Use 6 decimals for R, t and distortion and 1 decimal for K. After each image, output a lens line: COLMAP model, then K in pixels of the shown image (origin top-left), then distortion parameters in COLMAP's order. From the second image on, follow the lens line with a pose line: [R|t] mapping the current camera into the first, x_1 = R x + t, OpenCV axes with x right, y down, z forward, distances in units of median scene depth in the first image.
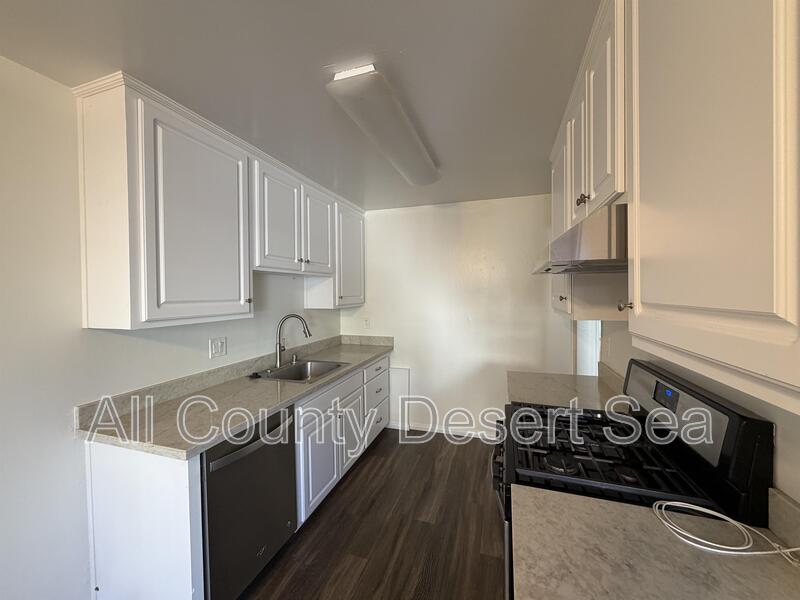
lens RADIAL K [[319.3, 0, 399.5], [0, 319.3, 298.2], [0, 0, 1]] dist [0.002783, -0.000053]
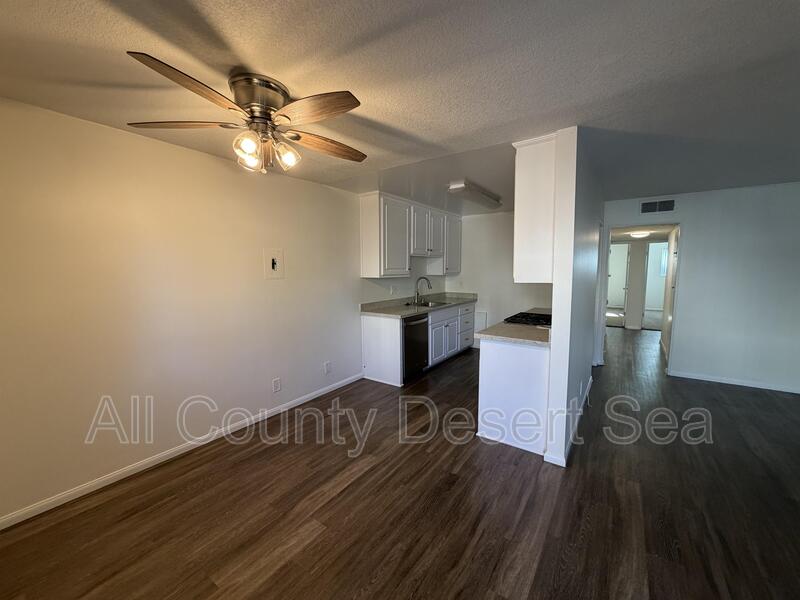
lens RADIAL K [[319.3, 0, 404.1], [0, 319.3, 301.3], [0, 0, 1]] dist [0.002783, -0.000053]
pose [[0.958639, 0.033185, -0.282683, 0.113861], [-0.009054, 0.996233, 0.086245, 0.030320], [0.284480, -0.080118, 0.955328, -0.907502]]
